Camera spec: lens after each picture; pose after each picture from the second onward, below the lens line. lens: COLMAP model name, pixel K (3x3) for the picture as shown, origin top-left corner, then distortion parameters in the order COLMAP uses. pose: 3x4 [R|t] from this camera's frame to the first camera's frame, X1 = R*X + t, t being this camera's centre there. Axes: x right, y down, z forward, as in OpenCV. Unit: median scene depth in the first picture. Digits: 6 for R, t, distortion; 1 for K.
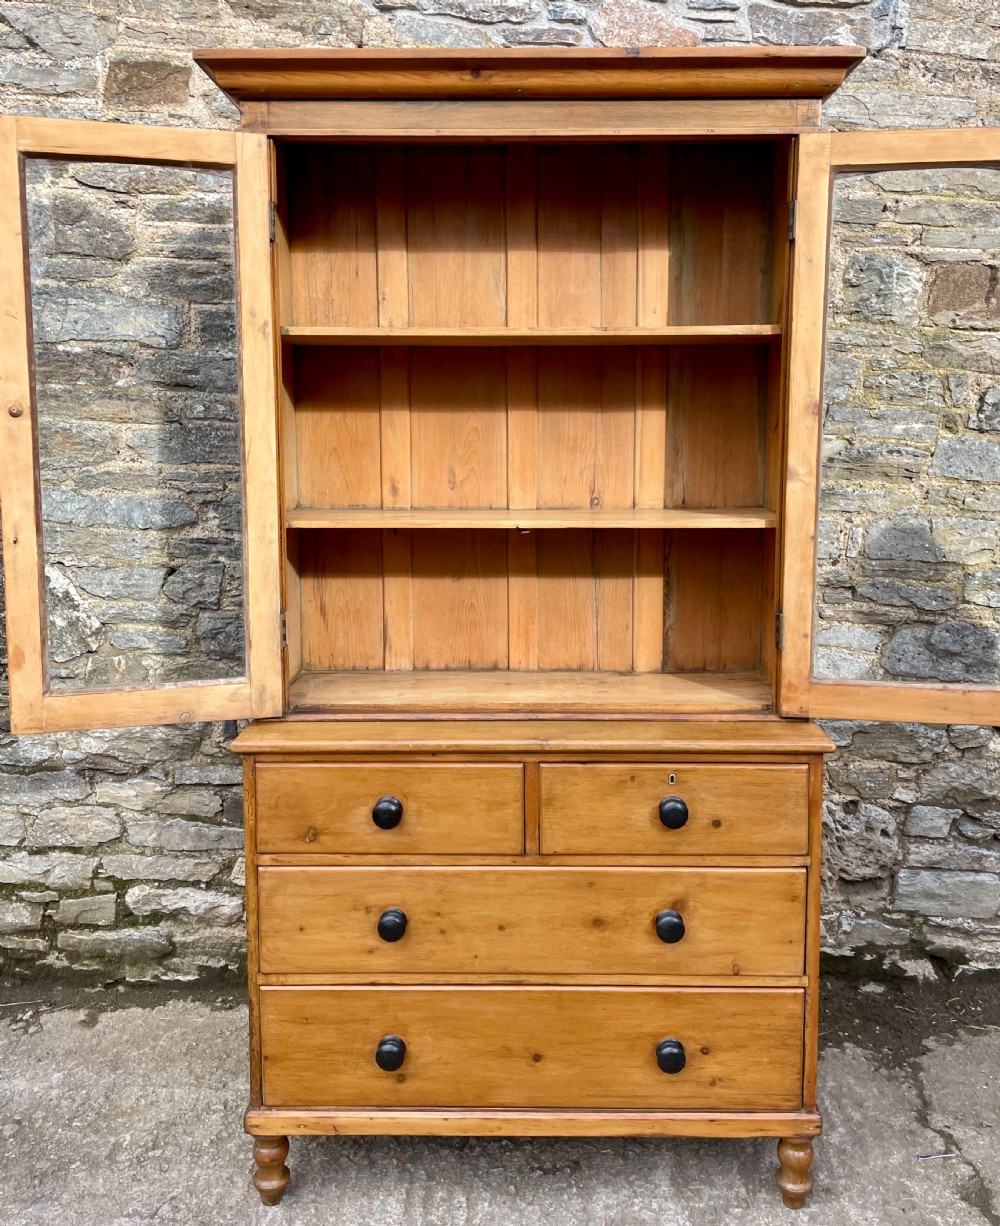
lens RADIAL K [[1070.5, 0, 525.4], [0, 1070.5, 536.6], [0, 0, 1]] dist [0.050347, -0.034131]
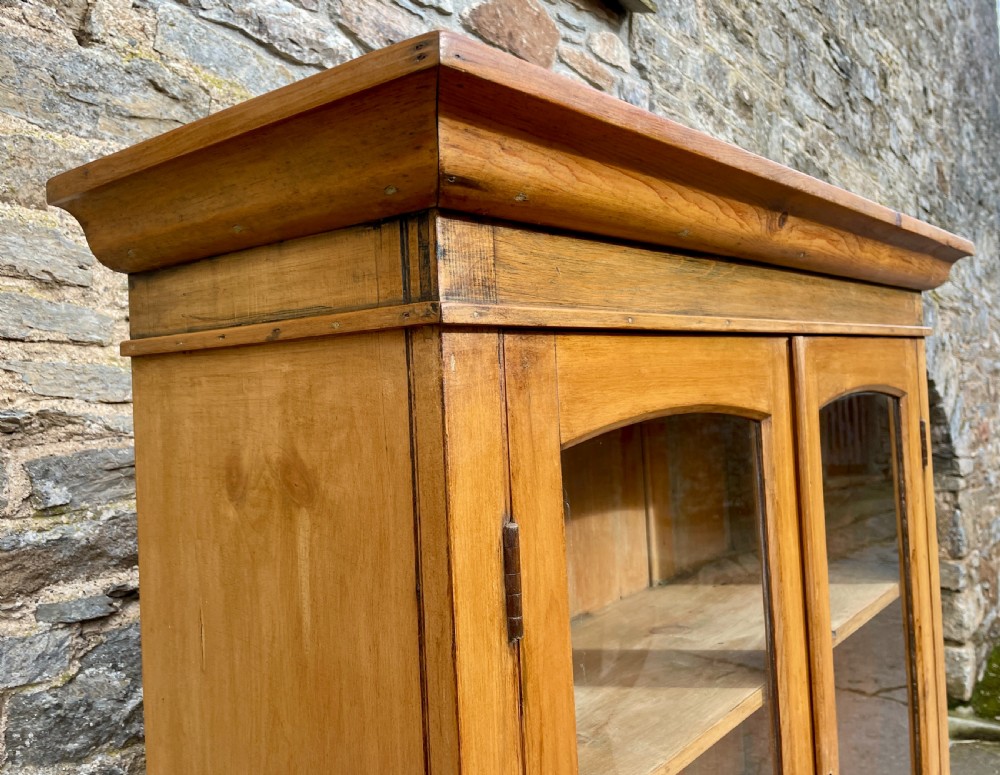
lens RADIAL K [[845.8, 0, 482.7], [0, 845.8, 349.0], [0, 0, 1]] dist [0.088017, -0.113271]
pose [[0.632458, -0.012802, 0.774489, -0.370127], [0.129814, 0.987474, -0.089685, -0.291928], [-0.763639, 0.157261, 0.626198, 0.720484]]
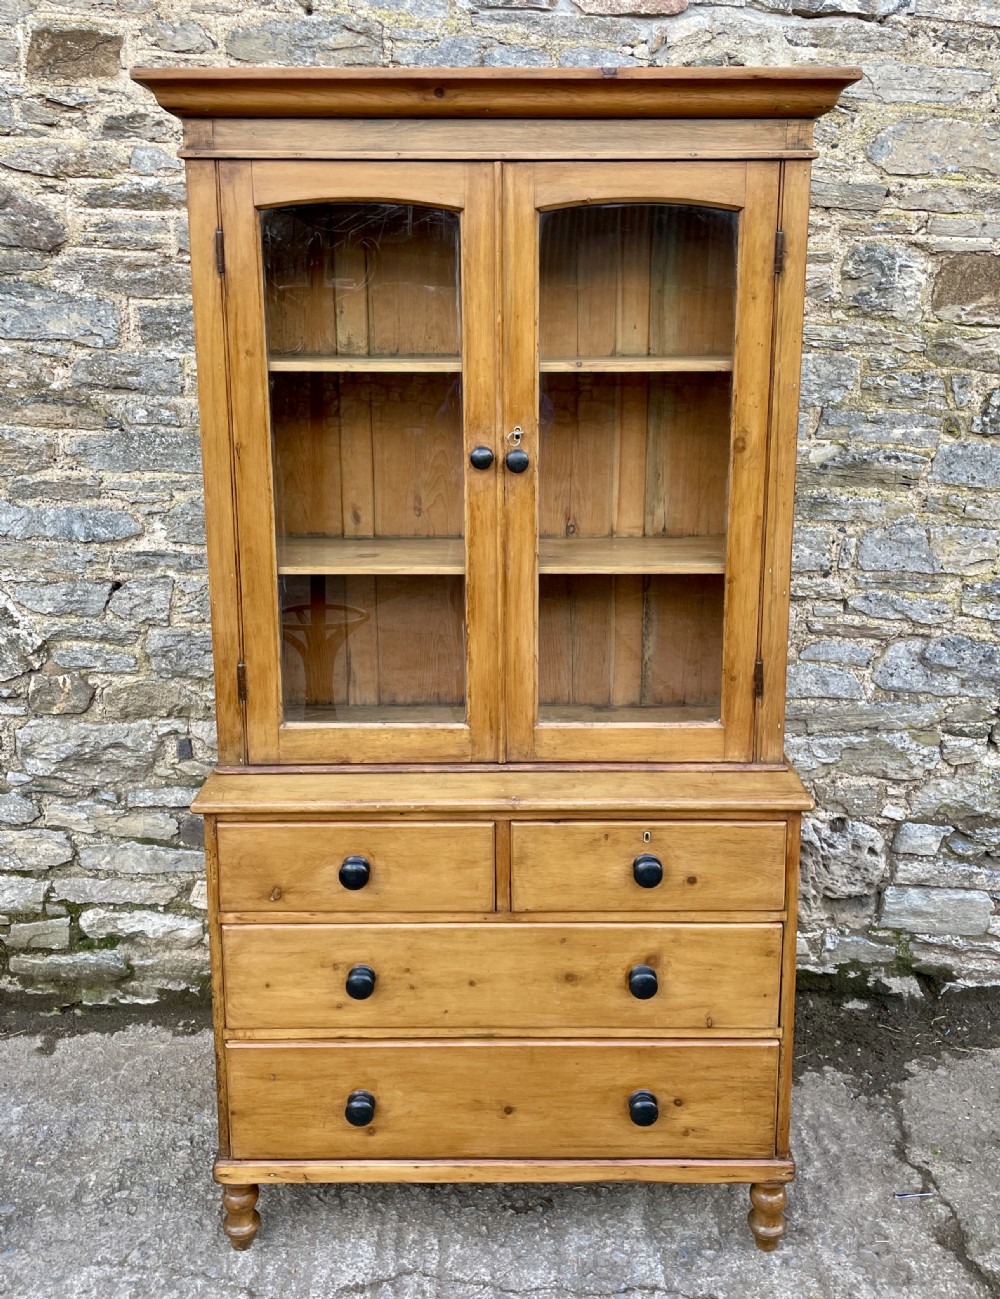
lens RADIAL K [[1205.2, 0, 516.0], [0, 1205.2, 539.9], [0, 0, 1]] dist [0.040836, 0.000000]
pose [[0.999923, -0.003336, 0.011977, 0.005167], [0.002211, 0.995685, 0.092776, -0.121590], [-0.012235, -0.092743, 0.995615, -0.052372]]
